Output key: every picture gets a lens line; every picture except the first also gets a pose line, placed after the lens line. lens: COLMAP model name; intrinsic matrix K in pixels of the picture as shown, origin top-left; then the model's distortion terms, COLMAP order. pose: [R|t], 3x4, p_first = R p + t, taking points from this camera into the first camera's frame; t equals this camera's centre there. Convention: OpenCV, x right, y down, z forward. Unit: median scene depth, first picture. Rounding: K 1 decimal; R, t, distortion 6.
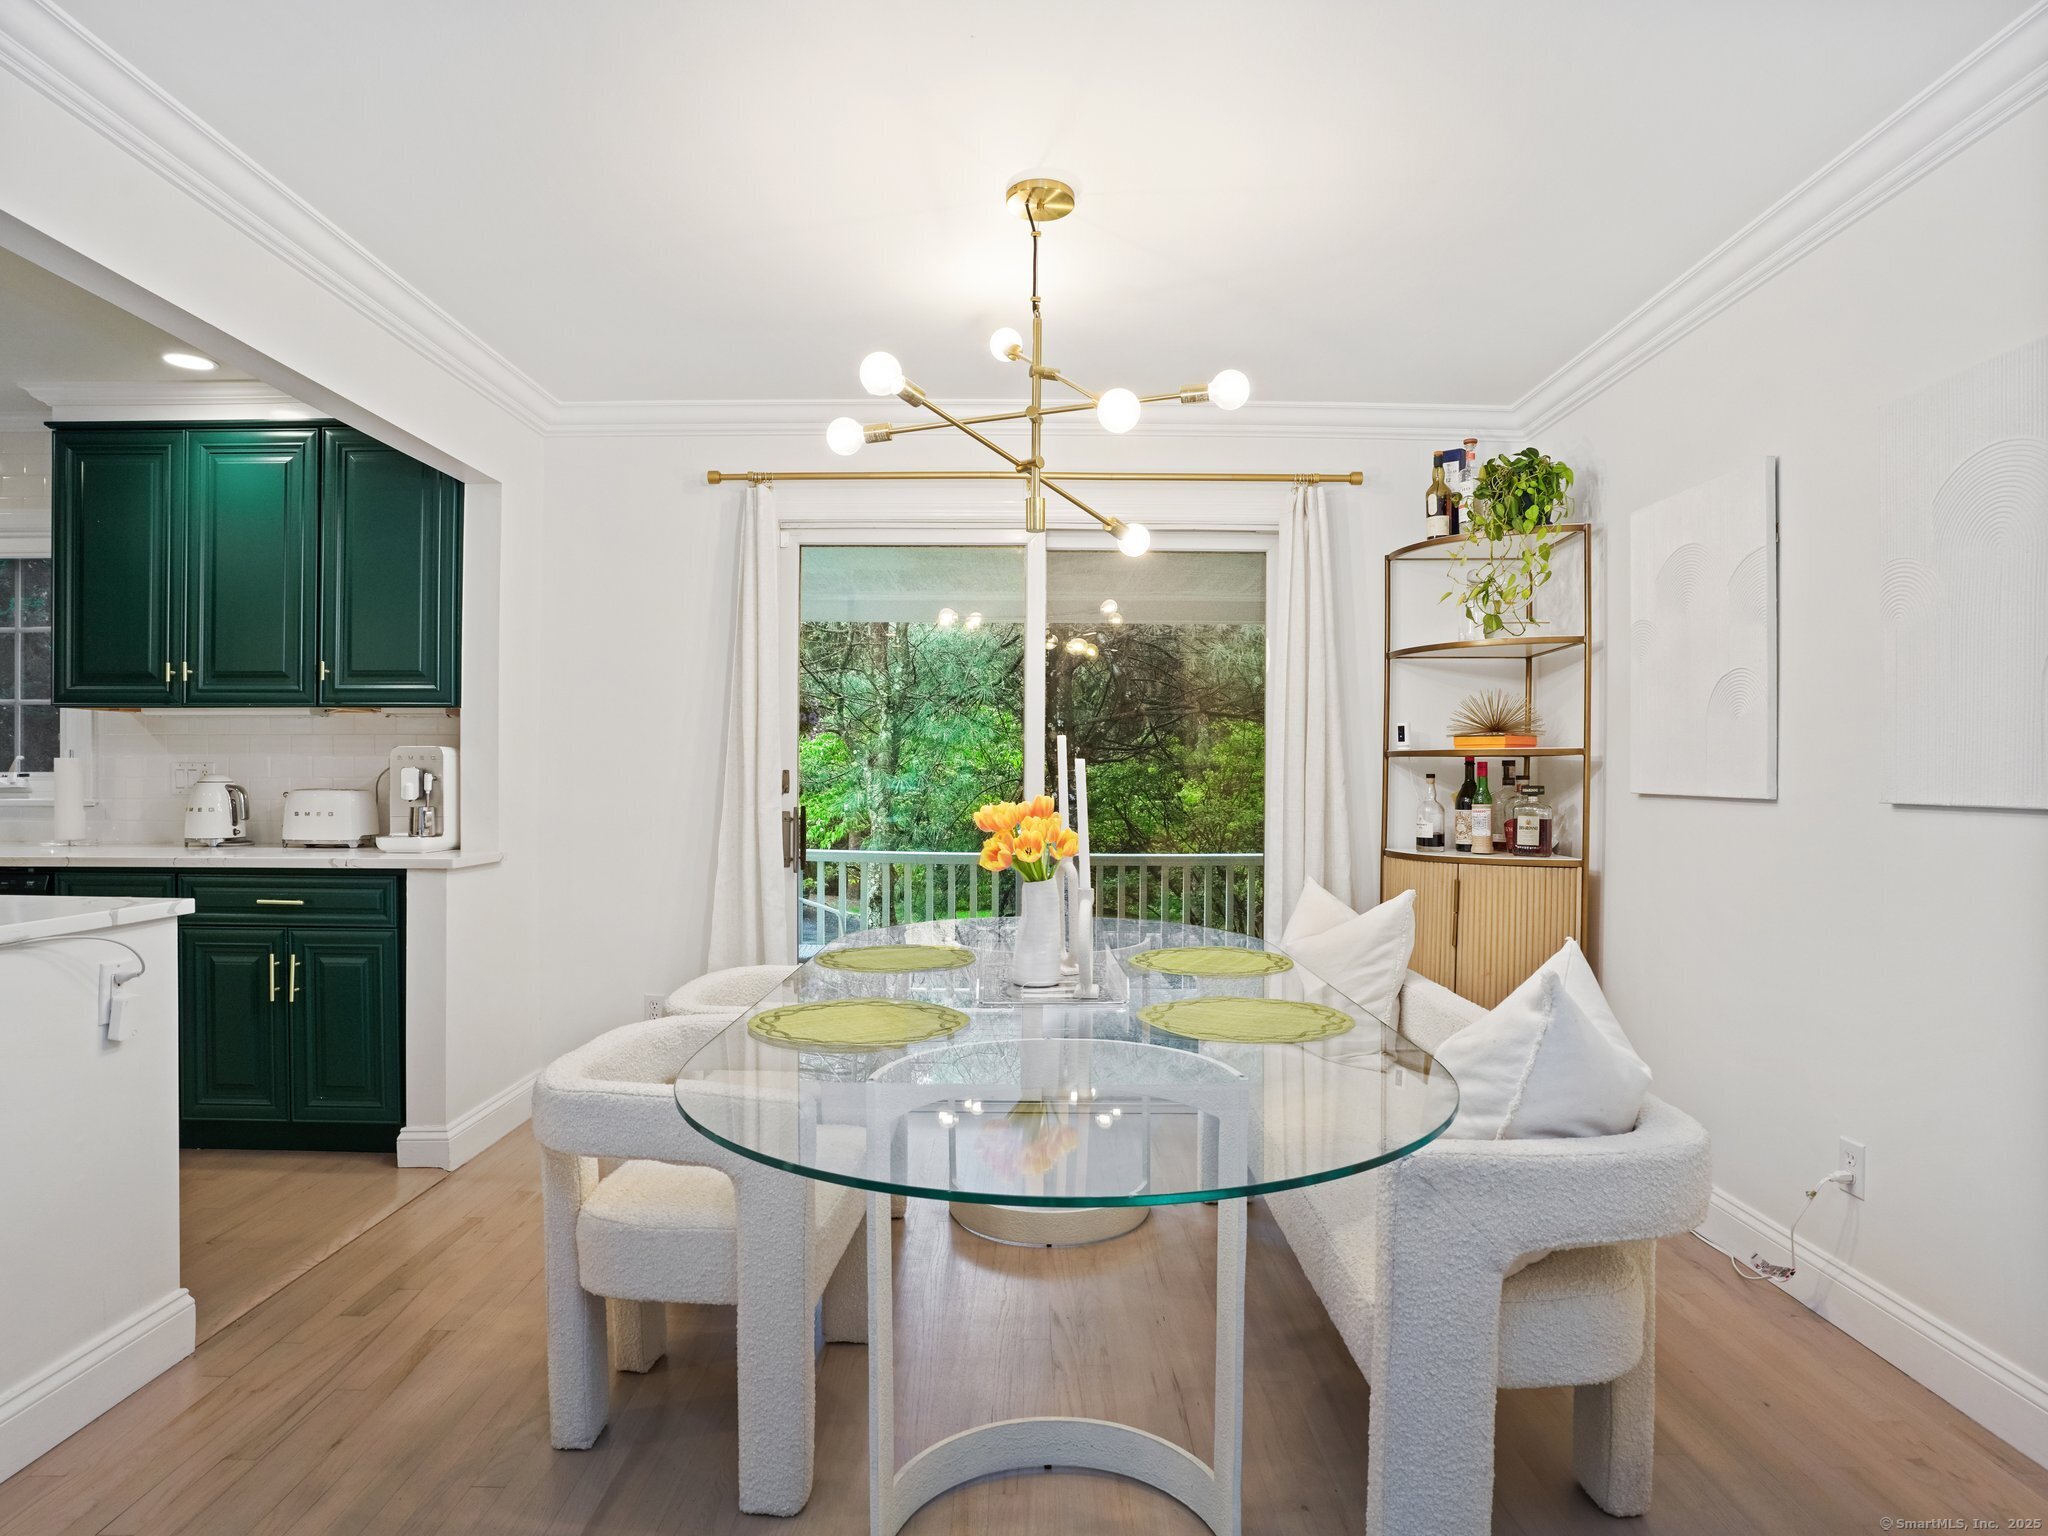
lens RADIAL K [[1139.7, 0, 1010.5], [0, 1139.7, 776.6], [0, 0, 1]] dist [-0.091567, 0.046493]
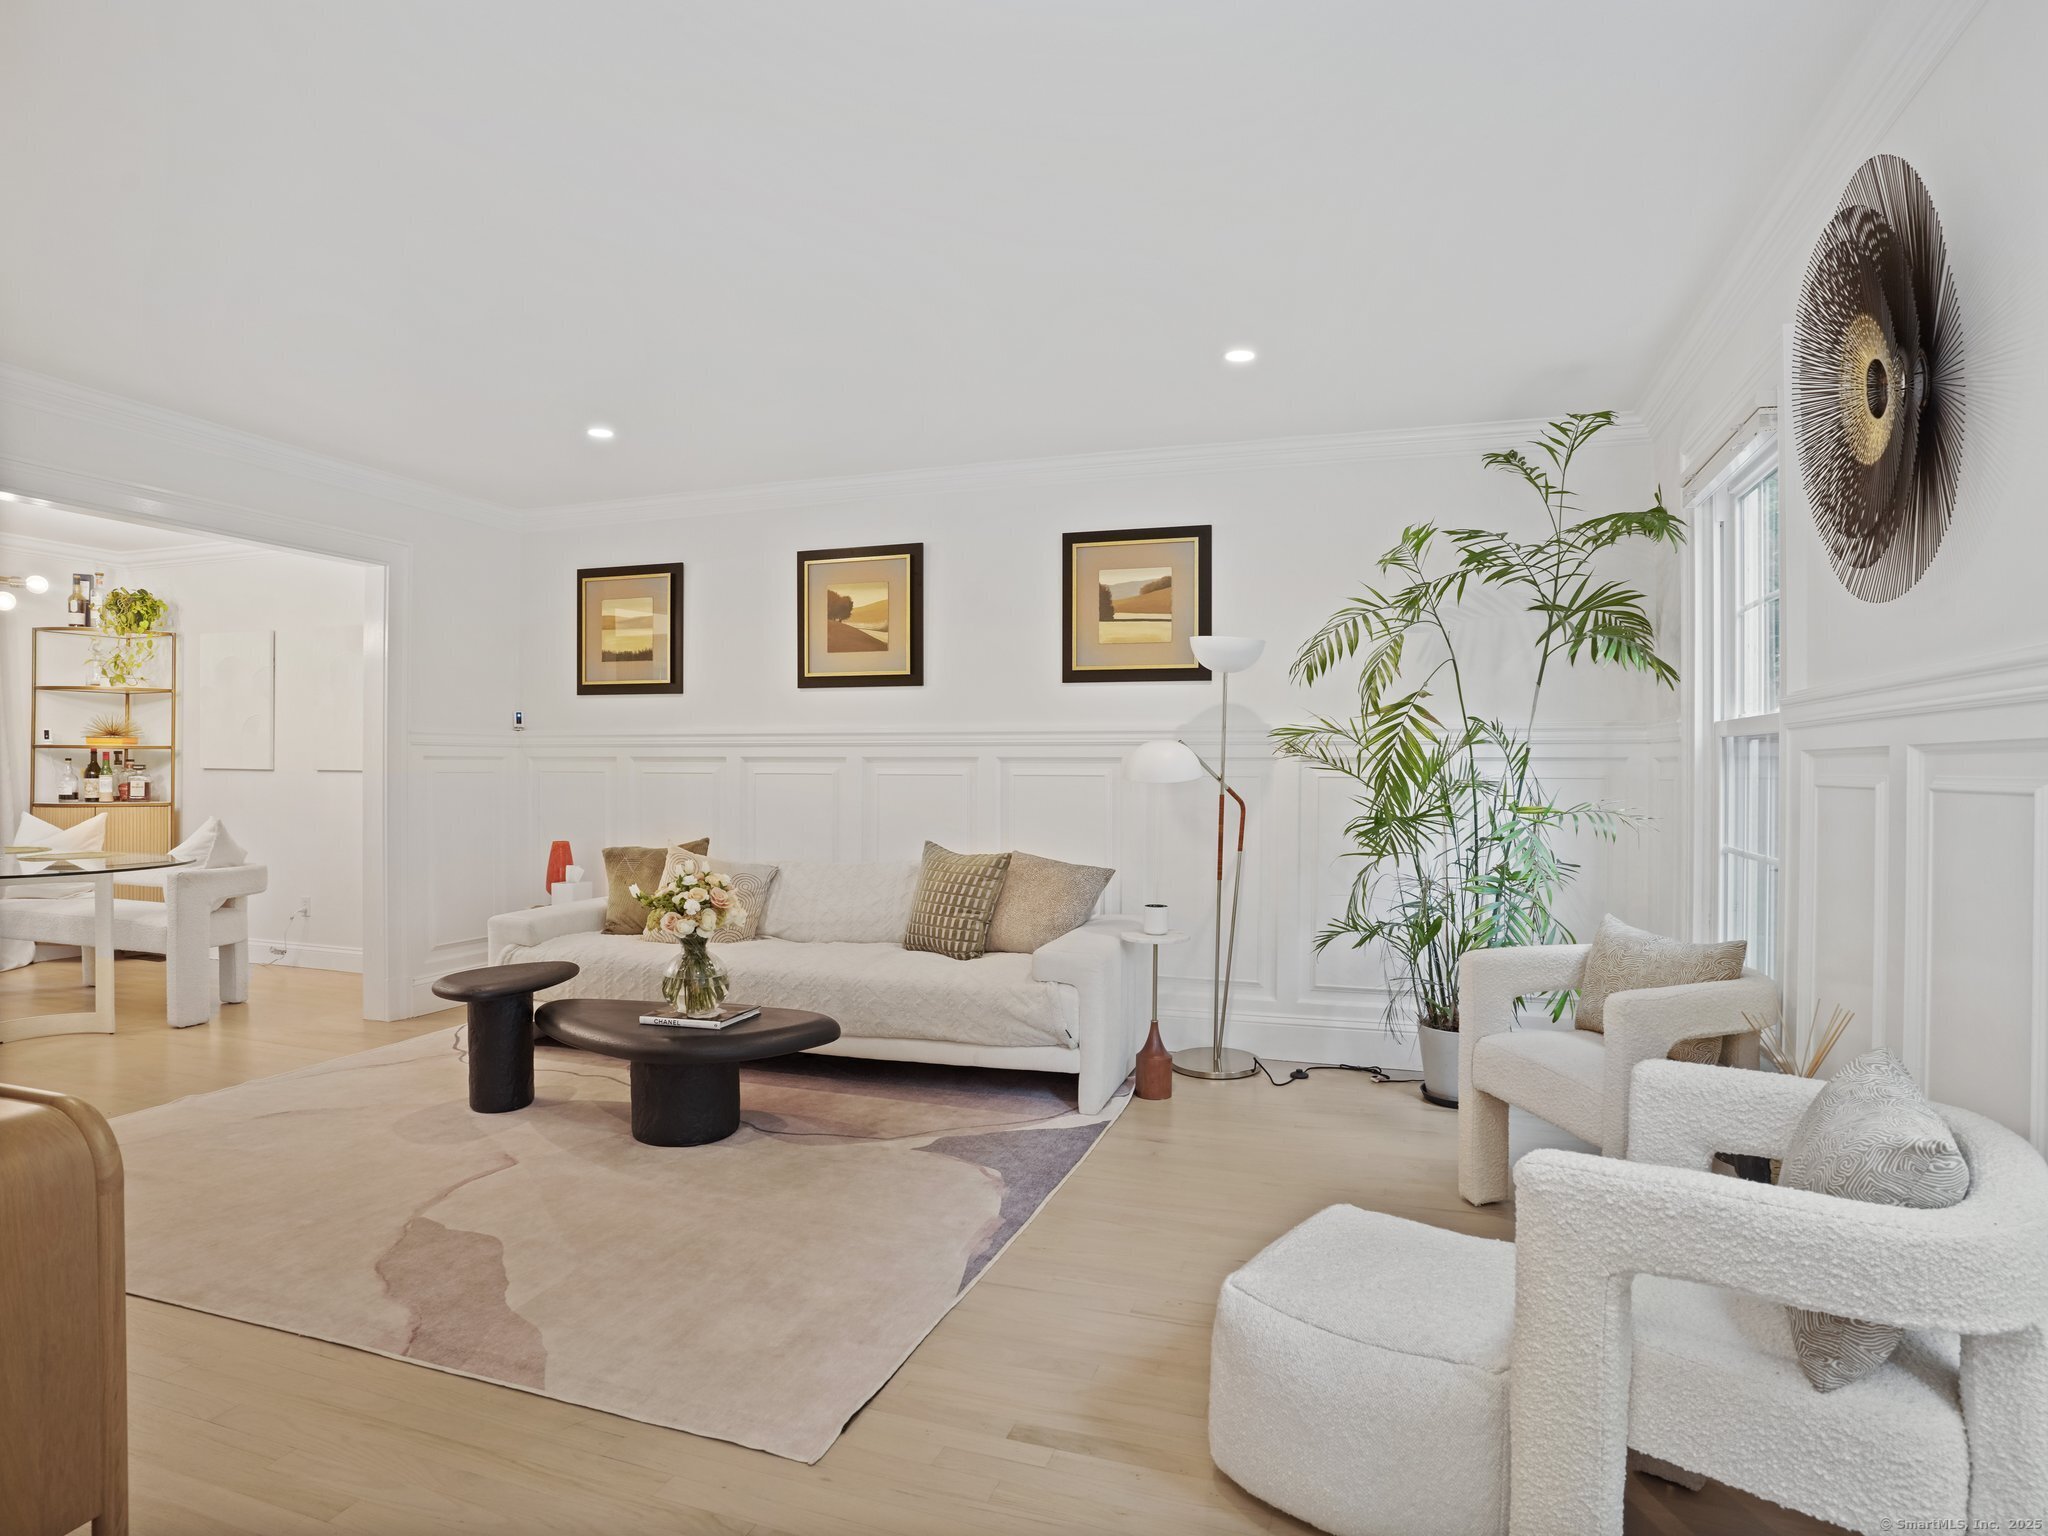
lens RADIAL K [[1172.9, 0, 1024.0], [0, 1172.9, 768.0], [0, 0, 1]] dist [-0.008794, -0.000506]
pose [[0.346266, -0.007590, 0.938106, -0.846186], [-0.008311, 0.999903, 0.011158, -0.020864], [-0.938099, -0.011660, 0.346170, -1.062982]]
